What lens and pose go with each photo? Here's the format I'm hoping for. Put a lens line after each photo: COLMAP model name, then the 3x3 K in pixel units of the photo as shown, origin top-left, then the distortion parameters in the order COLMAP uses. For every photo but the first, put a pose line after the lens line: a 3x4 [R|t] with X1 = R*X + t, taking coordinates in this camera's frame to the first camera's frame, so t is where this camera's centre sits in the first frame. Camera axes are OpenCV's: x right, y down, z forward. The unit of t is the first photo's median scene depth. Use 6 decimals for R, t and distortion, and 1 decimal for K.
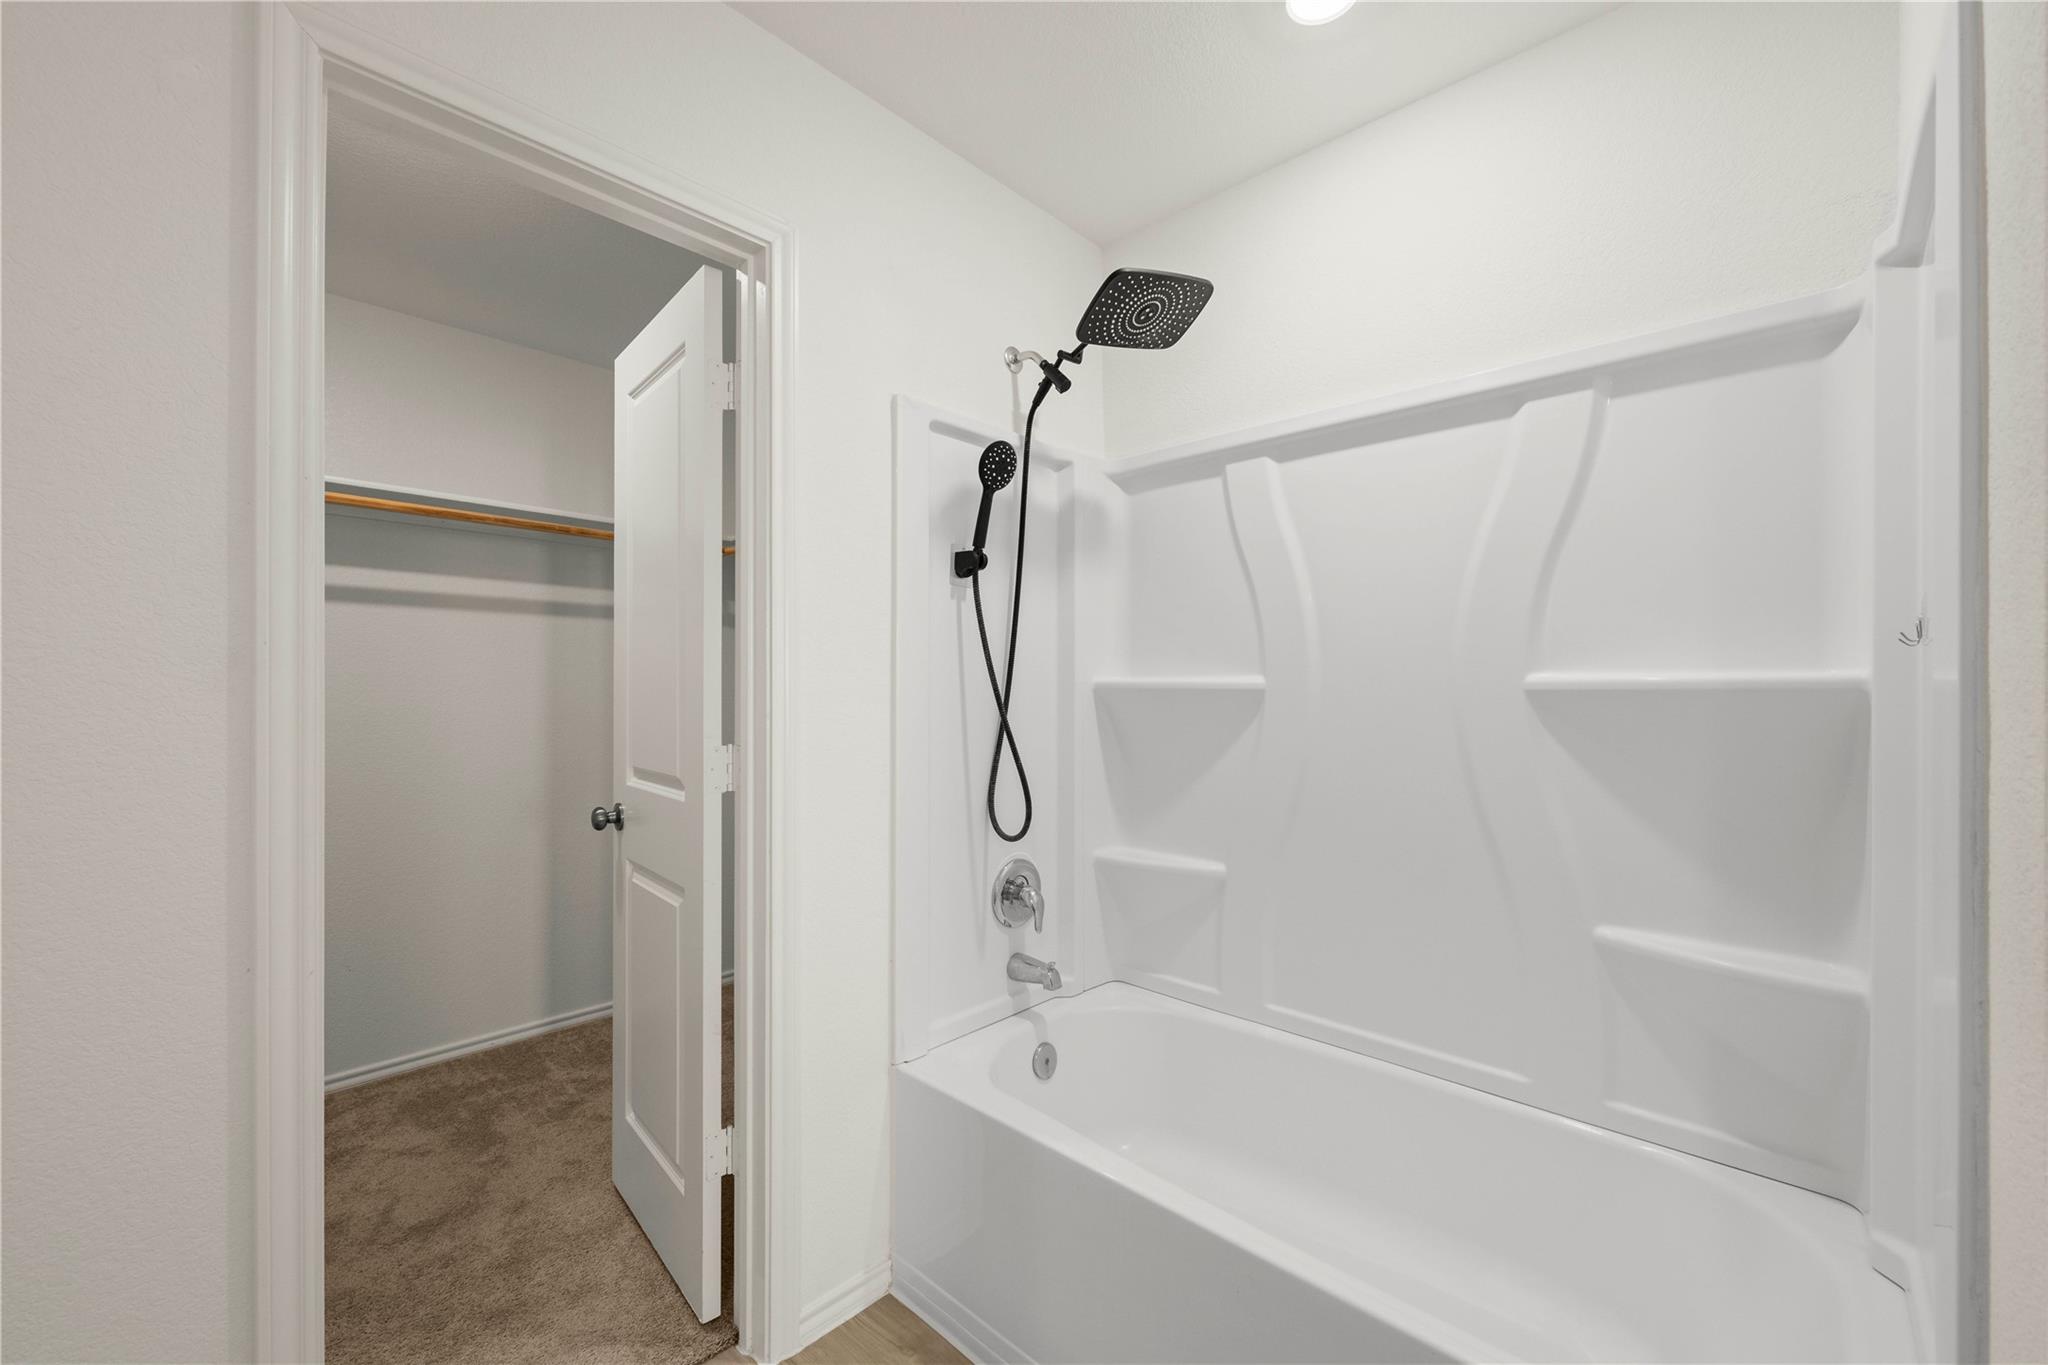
lens RADIAL K [[812.6, 0, 1025.8], [0, 812.6, 700.3], [0, 0, 1]] dist [-0.001177, -0.000470]
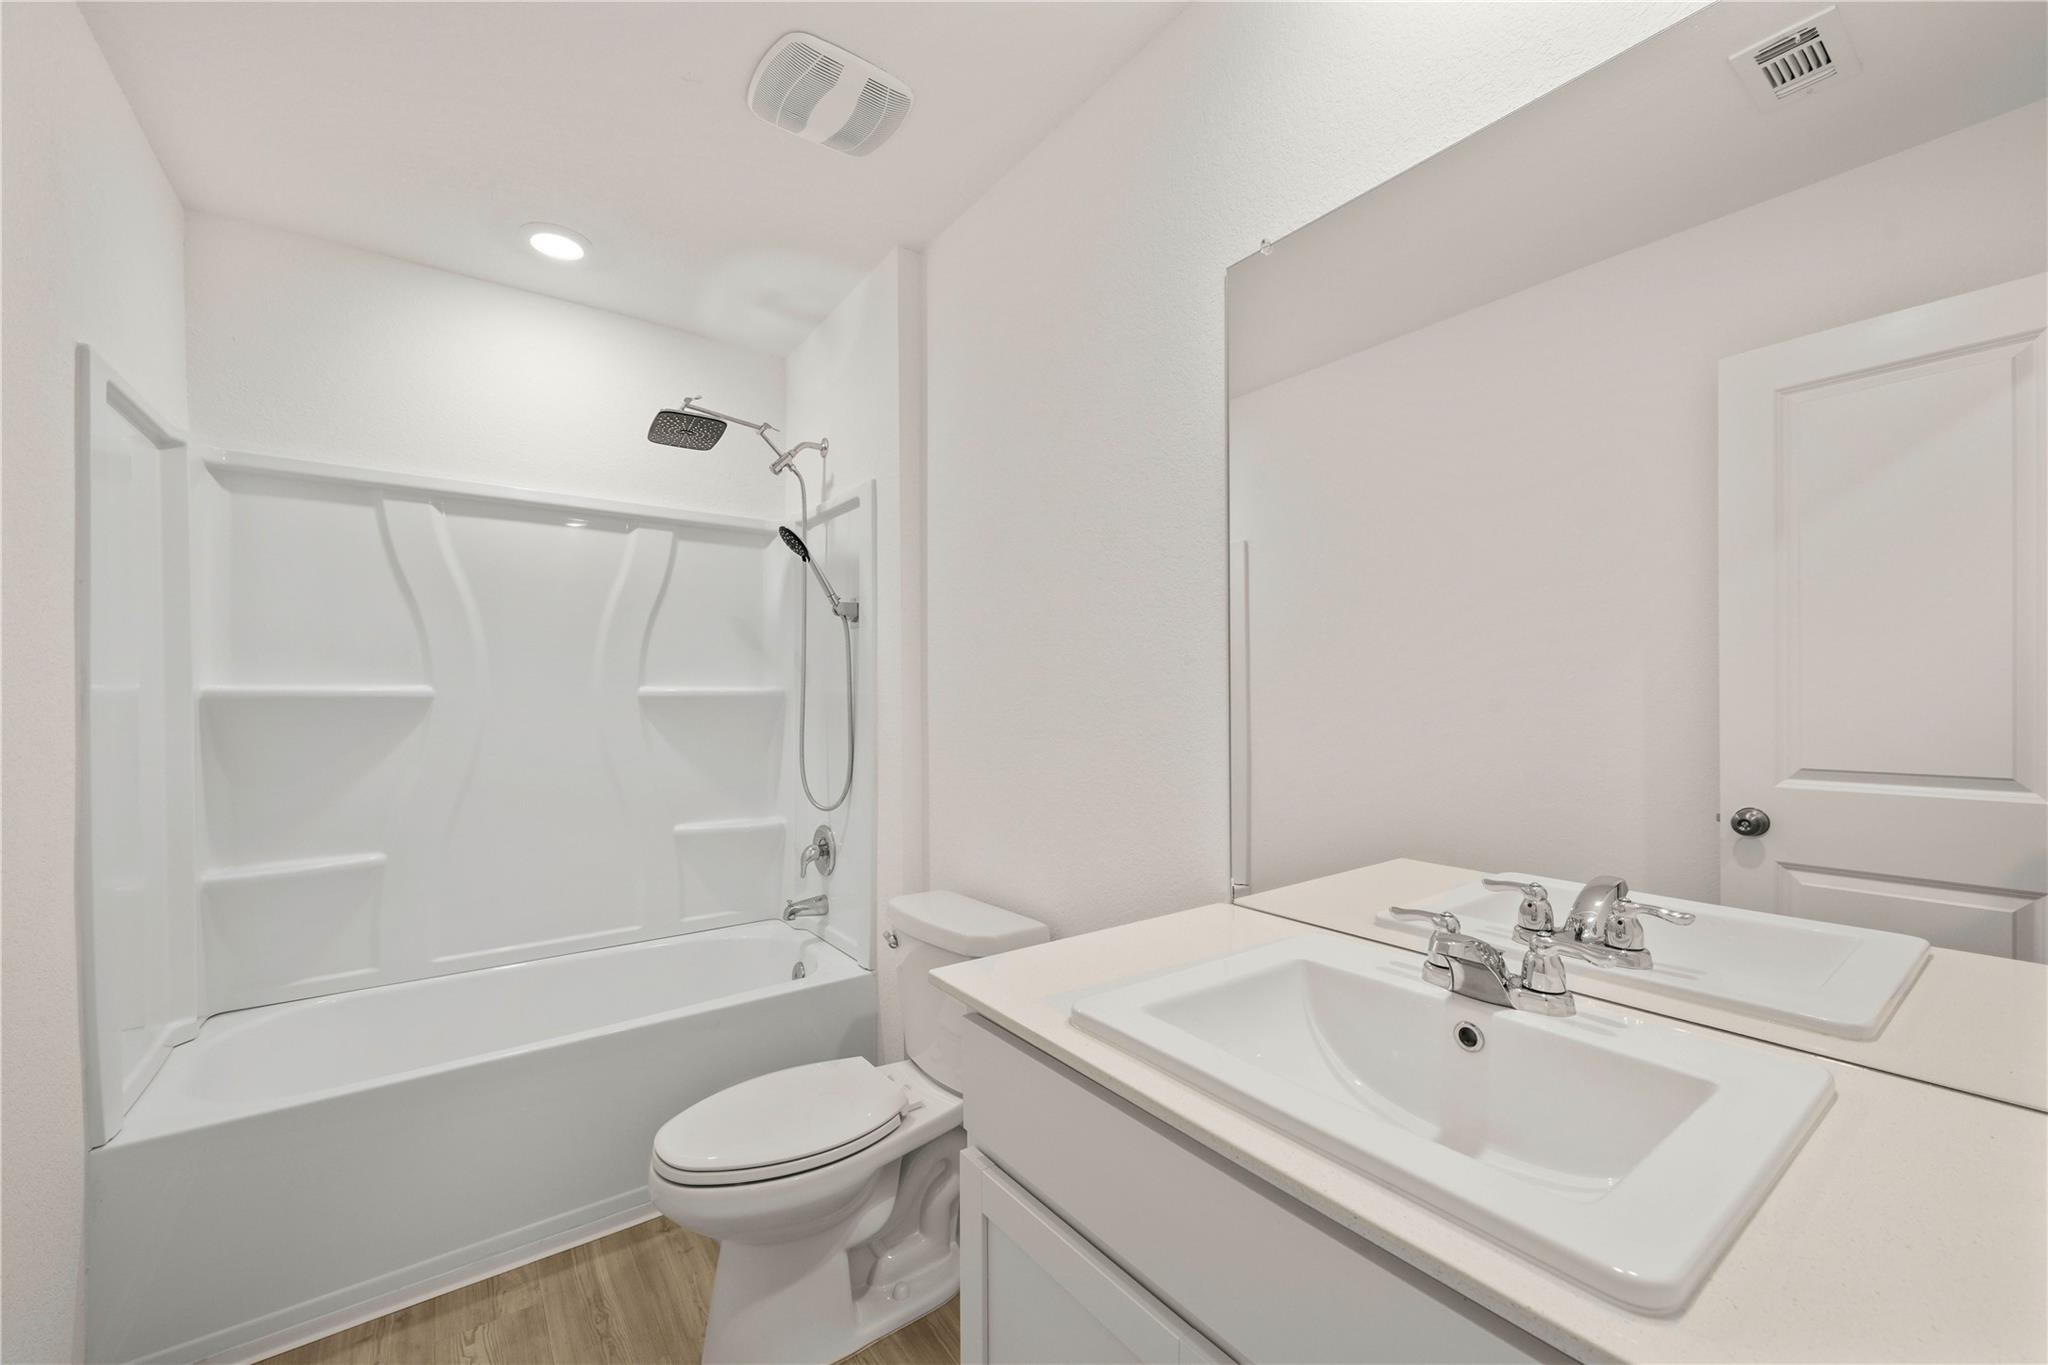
lens RADIAL K [[812.6, 0, 1025.8], [0, 812.6, 691.8], [0, 0, 1]] dist [-0.001177, -0.000470]
pose [[0.177555, 0.007151, 0.984085, -0.743765], [0.021882, 0.999698, -0.011213, 0.012309], [-0.983867, 0.023525, 0.177345, -0.082978]]
